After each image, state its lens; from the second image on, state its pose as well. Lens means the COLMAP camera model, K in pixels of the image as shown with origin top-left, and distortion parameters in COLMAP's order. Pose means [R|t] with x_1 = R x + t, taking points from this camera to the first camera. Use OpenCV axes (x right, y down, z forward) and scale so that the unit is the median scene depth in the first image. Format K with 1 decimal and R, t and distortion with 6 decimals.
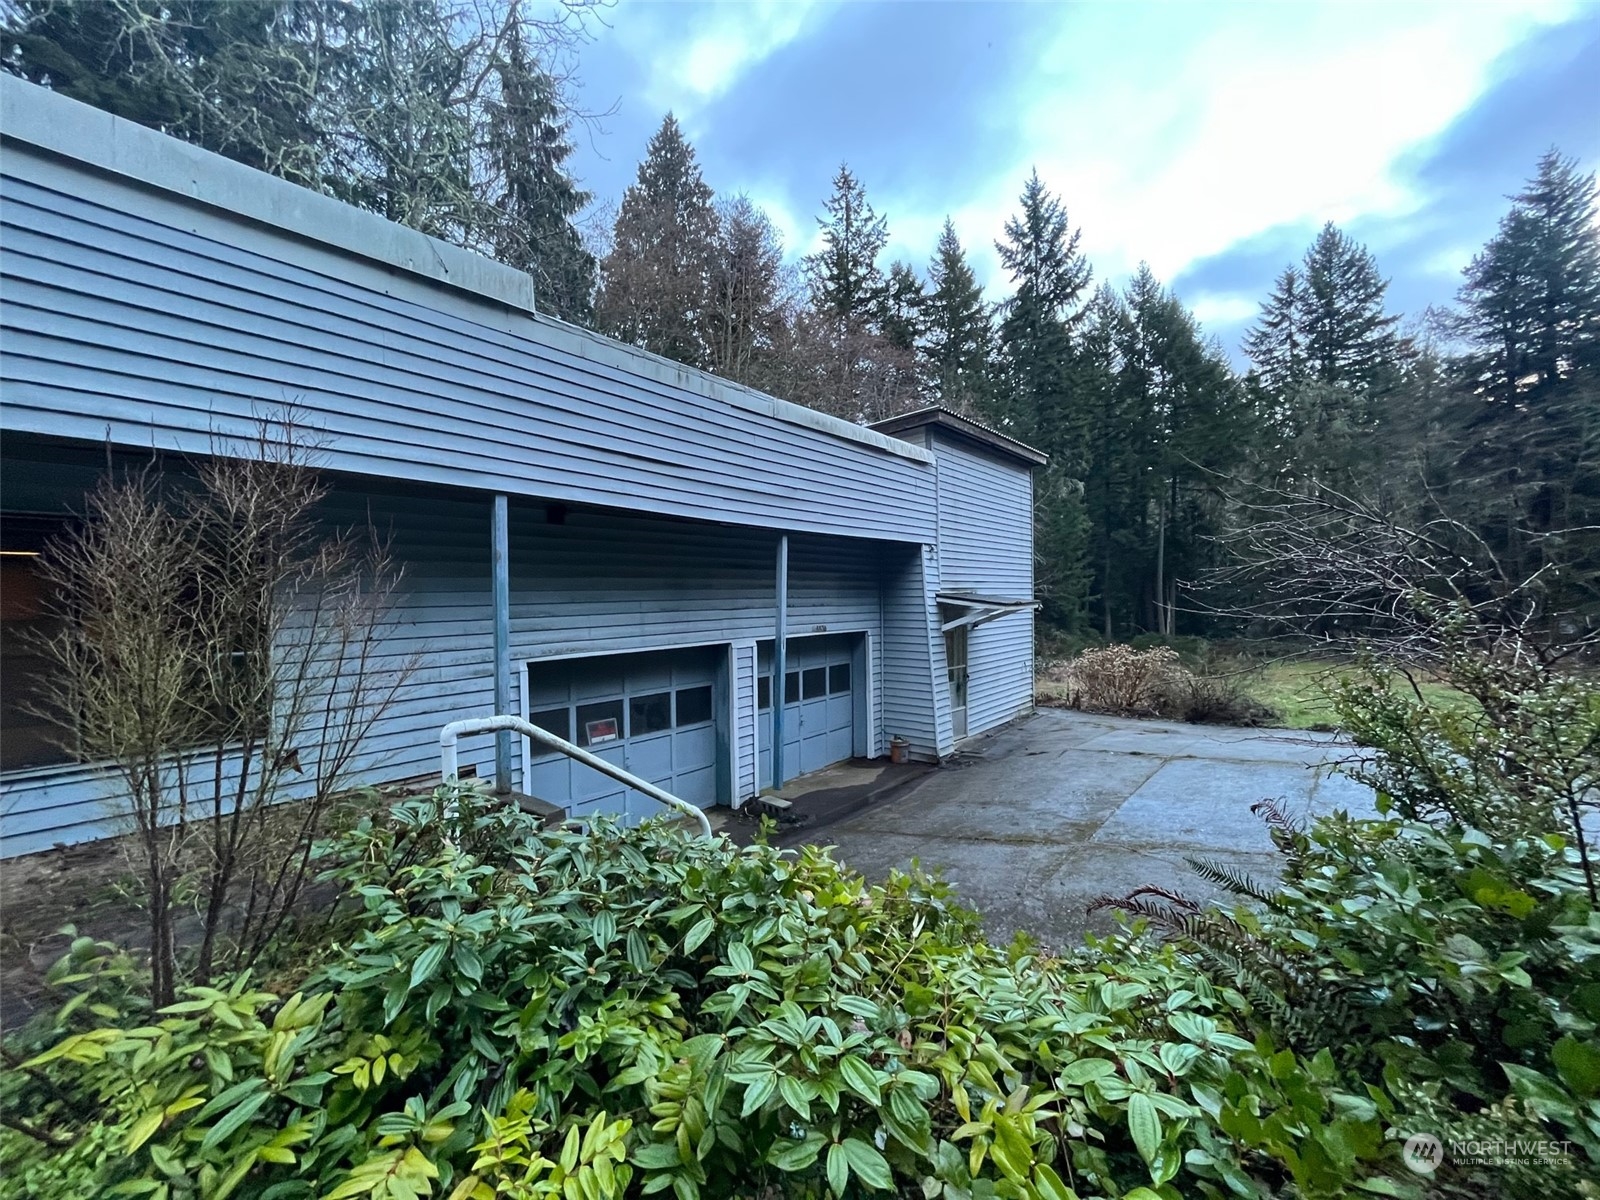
lens RADIAL K [[639.7, 0, 798.8], [0, 639.7, 603.1], [0, 0, 1]] dist [-0.000093, 0.000388]
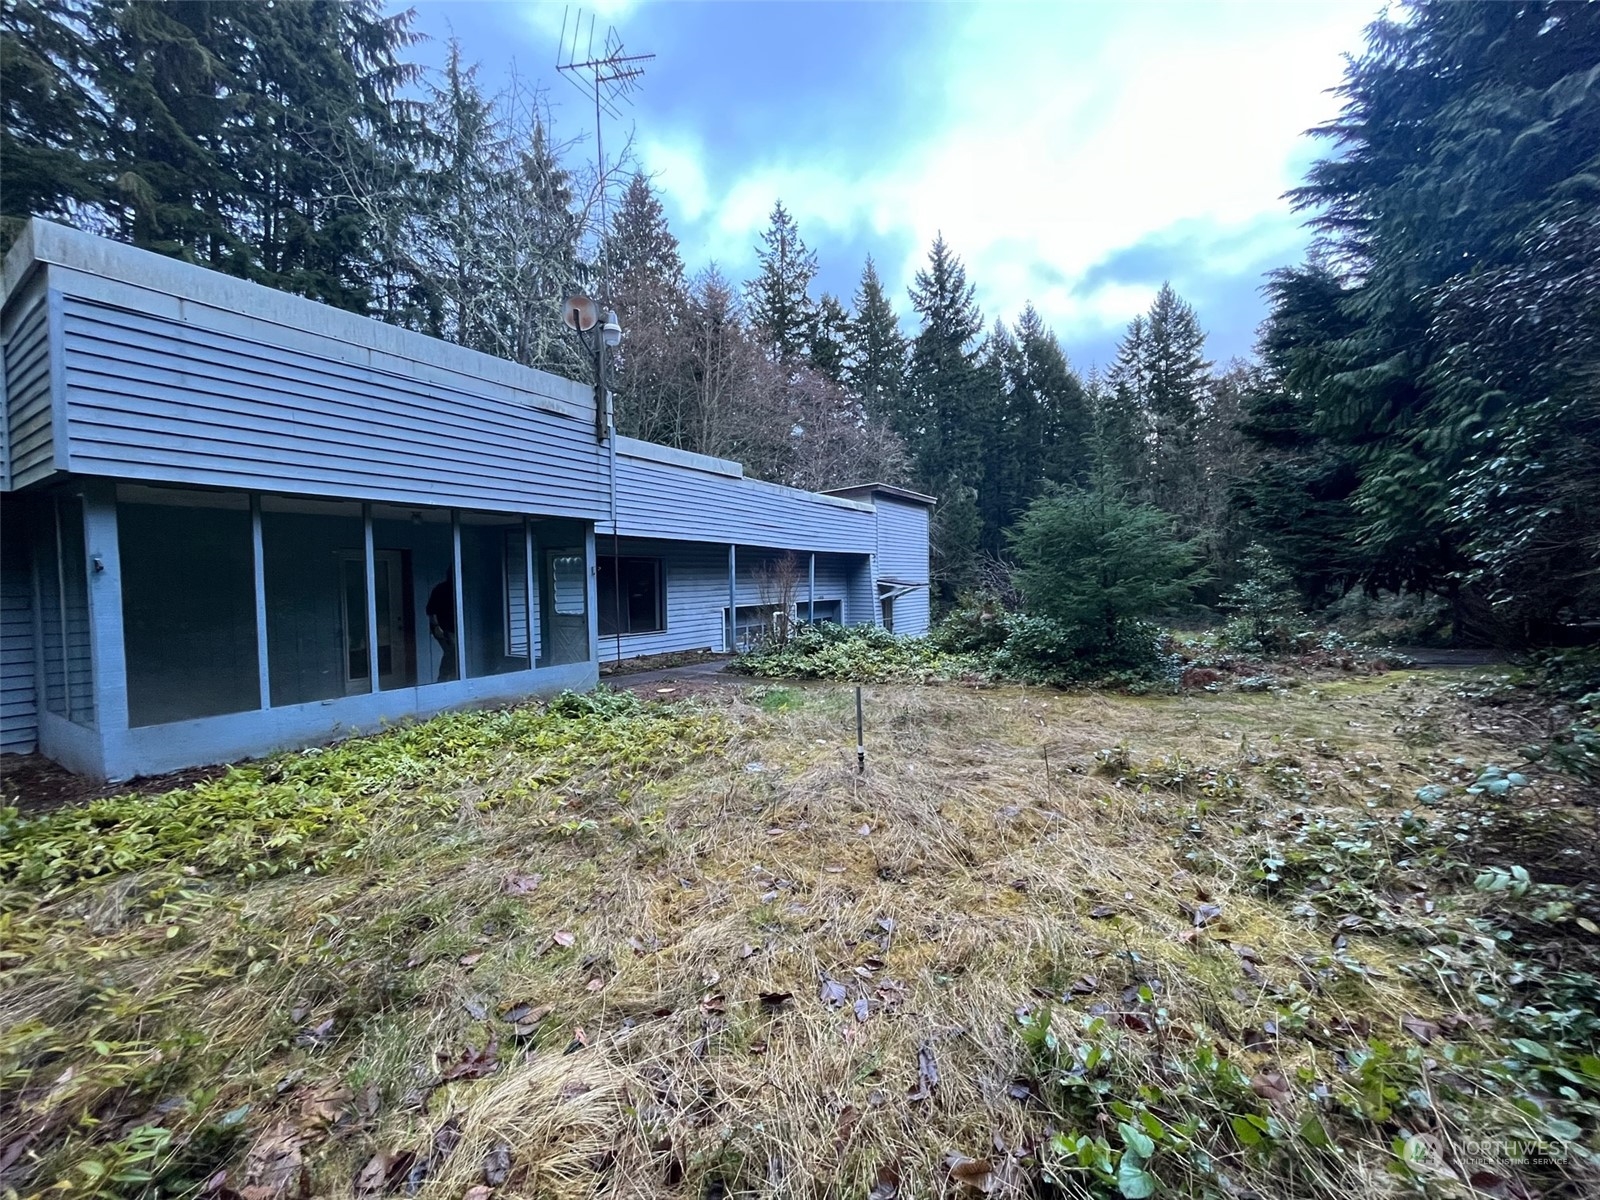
lens RADIAL K [[639.7, 0, 796.2], [0, 639.7, 610.9], [0, 0, 1]] dist [-0.000093, 0.000388]
pose [[0.992313, -0.009306, 0.123401, -0.051804], [0.005168, 0.999415, 0.033810, 0.002408], [-0.123644, -0.032912, 0.991781, -0.172249]]
